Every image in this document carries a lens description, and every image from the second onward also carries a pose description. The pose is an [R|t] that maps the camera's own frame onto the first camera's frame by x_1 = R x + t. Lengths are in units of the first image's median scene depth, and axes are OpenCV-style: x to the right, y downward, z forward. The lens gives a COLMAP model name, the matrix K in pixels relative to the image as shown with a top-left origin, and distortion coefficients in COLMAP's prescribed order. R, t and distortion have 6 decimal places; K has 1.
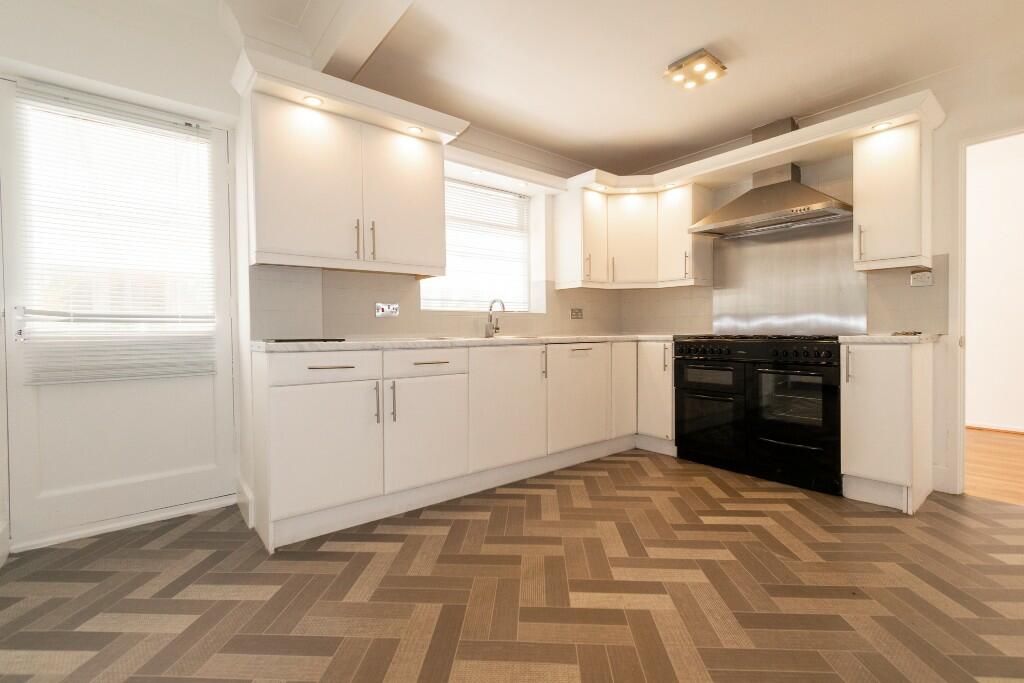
lens RADIAL K [[447.1, 0, 505.4], [0, 447.1, 338.9], [0, 0, 1]] dist [0.012596, -0.001317]
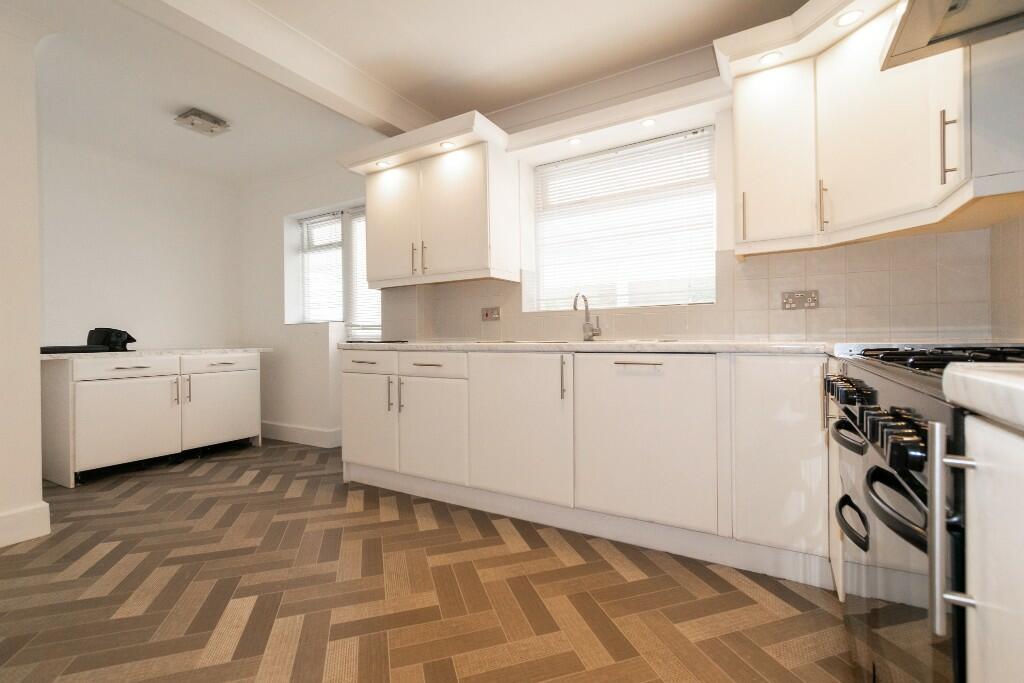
lens RADIAL K [[447.1, 0, 510.1], [0, 447.1, 338.7], [0, 0, 1]] dist [0.012596, -0.001317]
pose [[0.366552, 0.007998, -0.930363, 0.819687], [-0.010899, 0.999931, 0.004302, -0.012982], [0.930334, 0.008563, 0.366614, 0.731429]]
